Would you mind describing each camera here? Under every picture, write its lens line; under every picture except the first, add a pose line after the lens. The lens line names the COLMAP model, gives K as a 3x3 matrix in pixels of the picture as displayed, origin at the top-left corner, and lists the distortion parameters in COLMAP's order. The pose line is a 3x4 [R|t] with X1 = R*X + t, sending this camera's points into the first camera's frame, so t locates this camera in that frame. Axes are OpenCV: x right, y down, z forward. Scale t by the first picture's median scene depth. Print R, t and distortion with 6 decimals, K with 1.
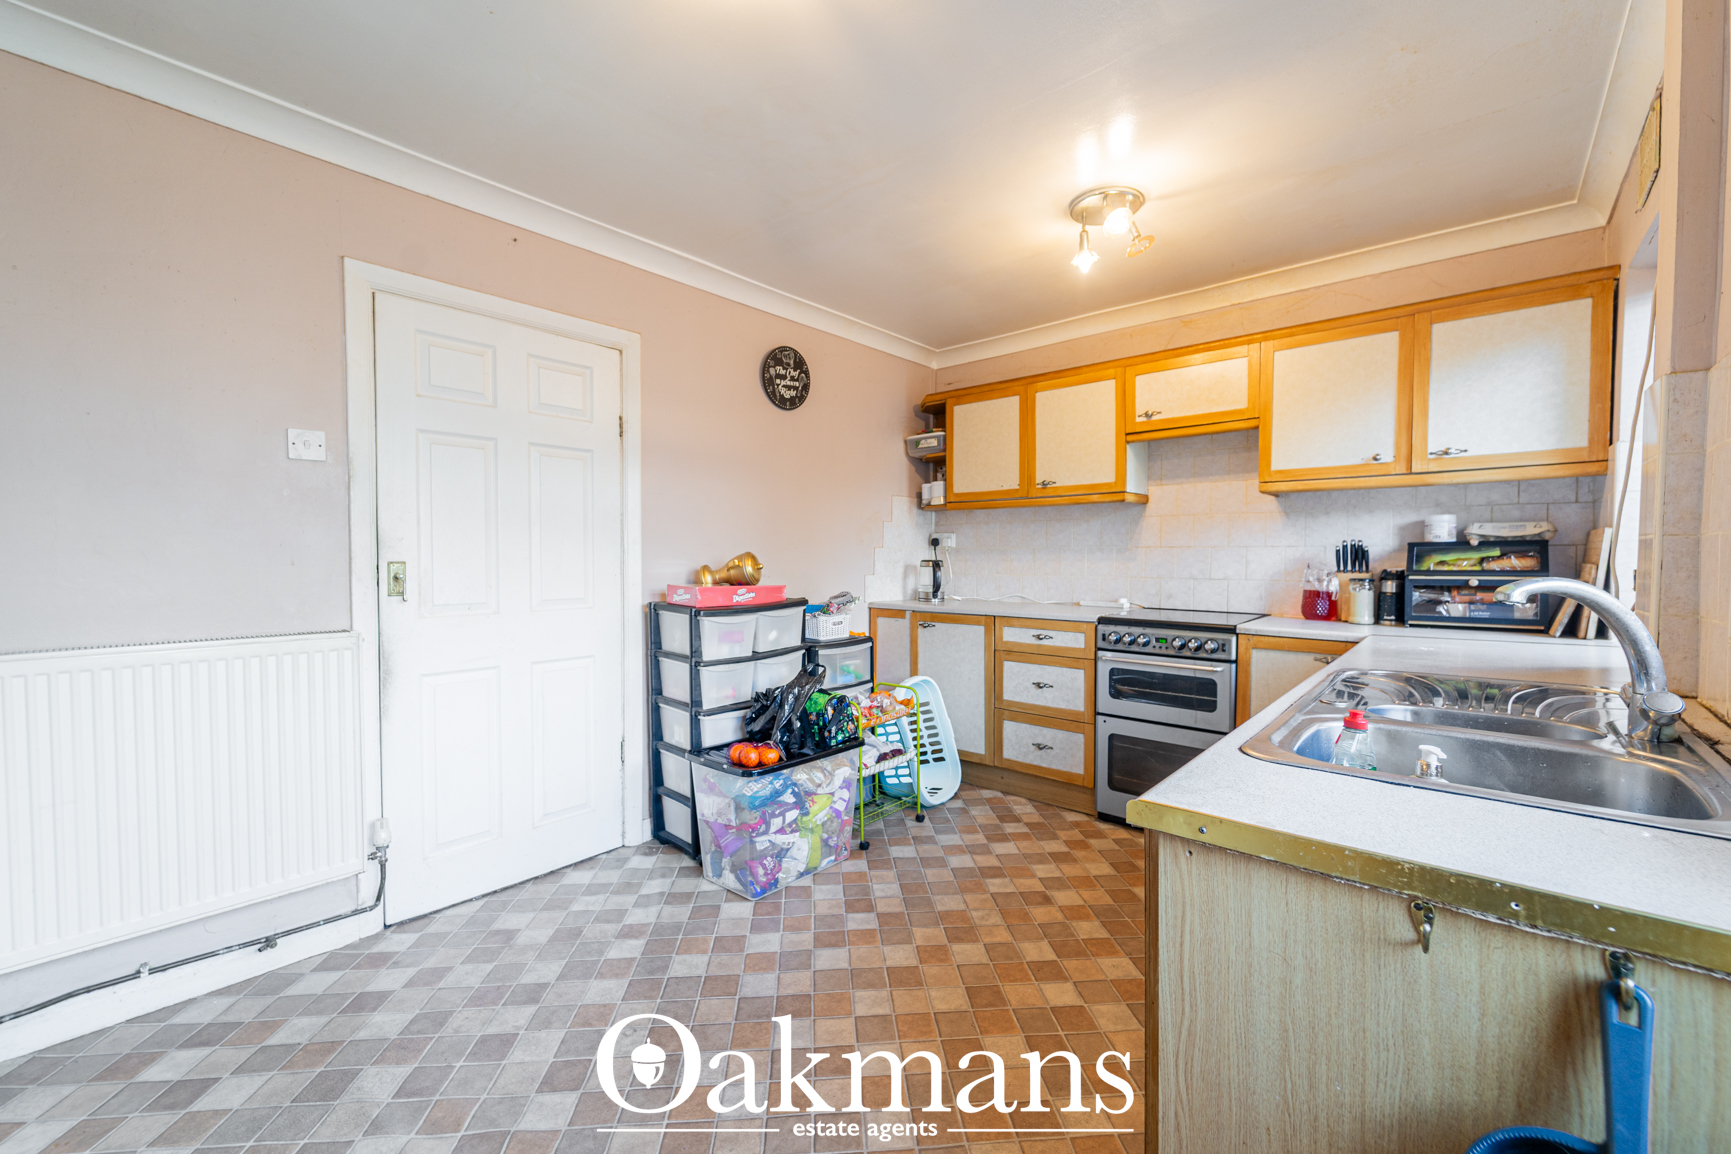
lens RADIAL K [[702.5, 0, 876.1], [0, 702.5, 573.5], [0, 0, 1]] dist [0.006173, -0.003923]
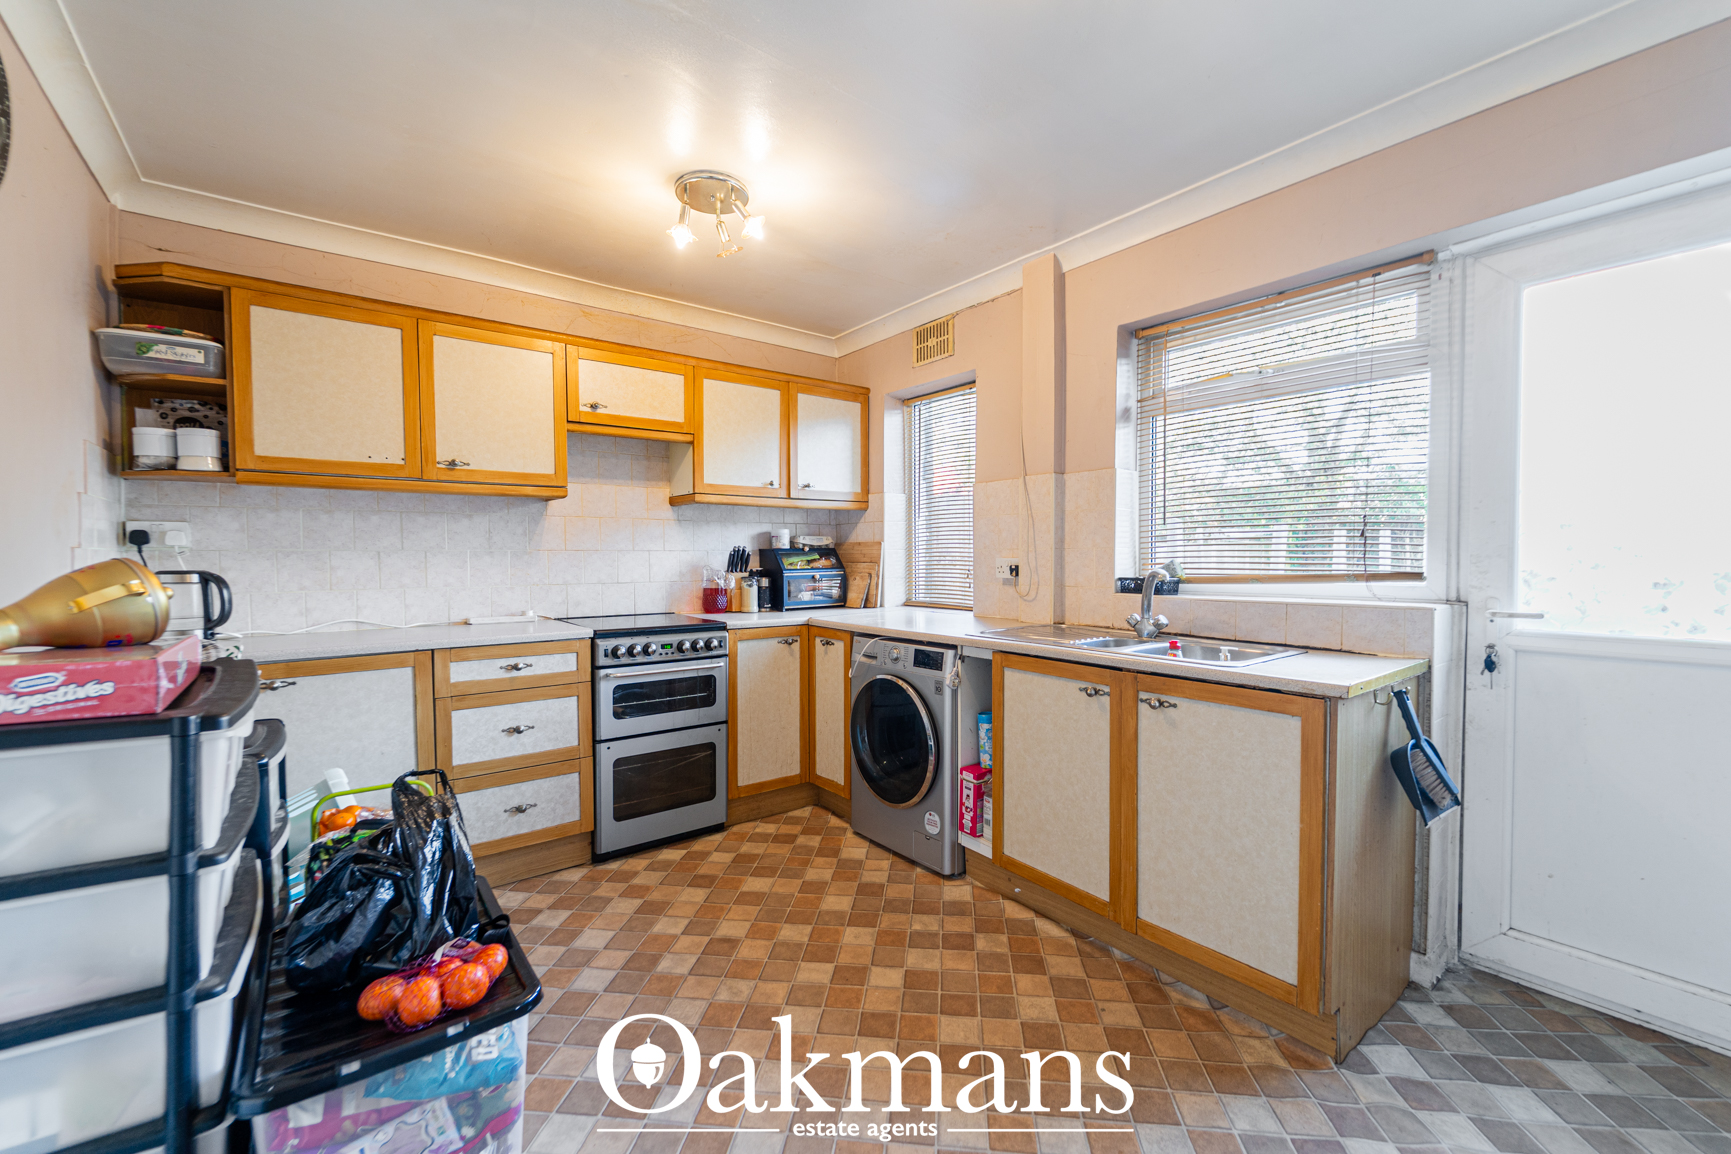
lens RADIAL K [[704.9, 0, 867.1], [0, 704.9, 572.6], [0, 0, 1]] dist [0.001441, -0.004110]
pose [[0.195079, -0.025495, 0.980456, -0.465749], [0.029548, 0.999361, 0.020108, -0.017510], [-0.980342, 0.025048, 0.195708, 0.495372]]
